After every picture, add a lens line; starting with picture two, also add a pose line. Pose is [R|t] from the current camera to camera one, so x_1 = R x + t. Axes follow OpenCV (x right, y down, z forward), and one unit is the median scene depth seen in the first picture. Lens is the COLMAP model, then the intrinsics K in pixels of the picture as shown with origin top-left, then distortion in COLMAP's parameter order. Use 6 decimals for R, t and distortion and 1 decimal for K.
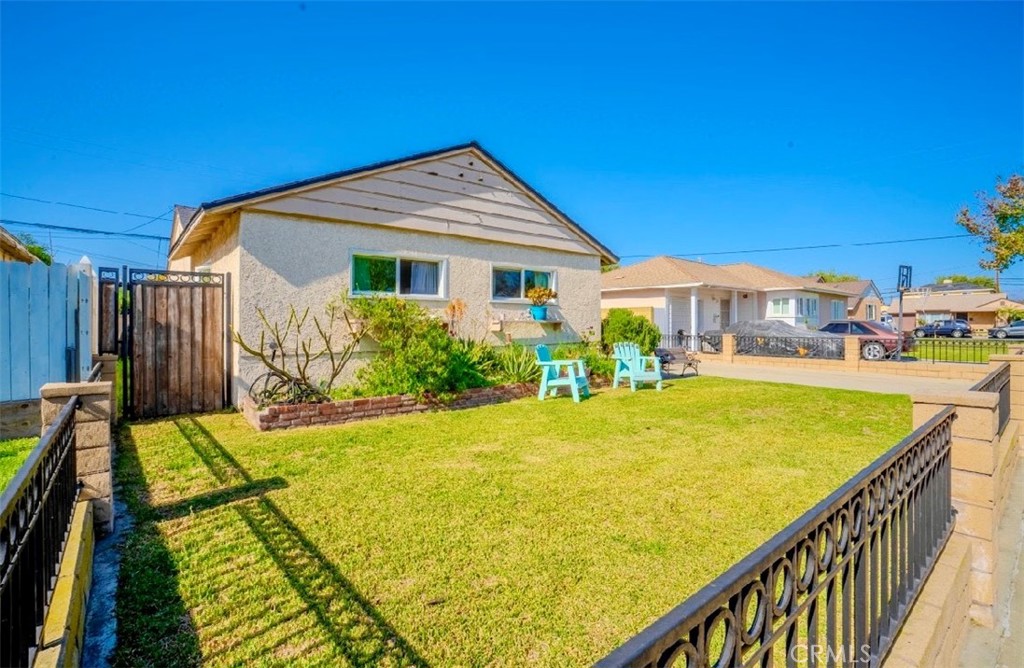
lens RADIAL K [[464.5, 0, 511.2], [0, 464.5, 330.0], [0, 0, 1]] dist [-0.000172, -0.000006]
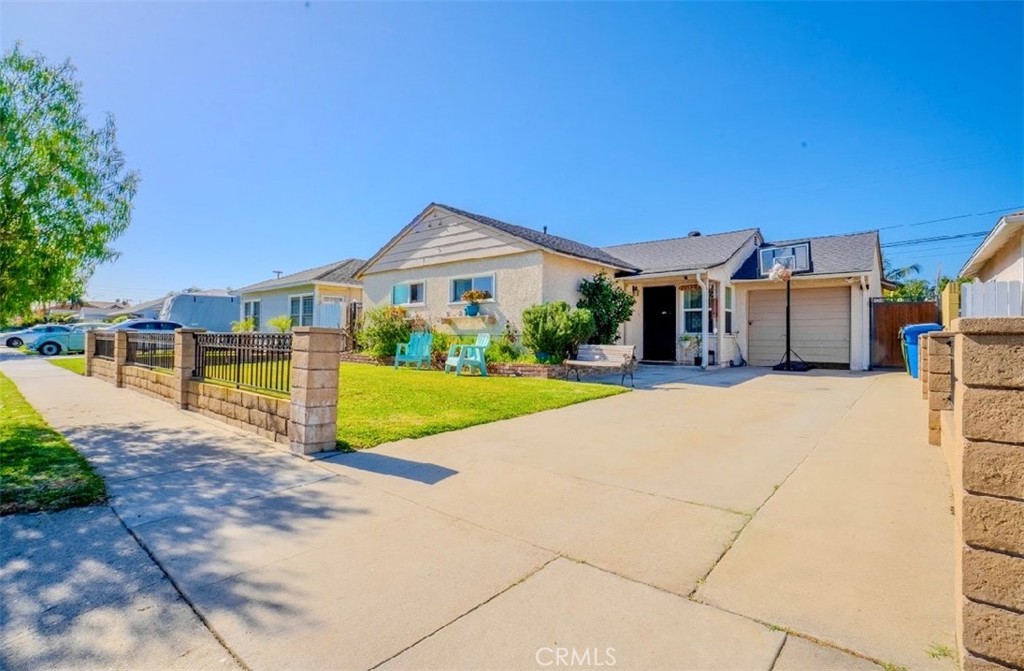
lens RADIAL K [[467.8, 0, 511.7], [0, 467.8, 329.0], [0, 0, 1]] dist [-0.000109, 0.000000]
pose [[0.164668, 0.007672, -0.986319, 1.447811], [-0.011267, 0.999919, 0.005897, 0.003677], [0.986285, 0.010142, 0.164741, 0.968635]]
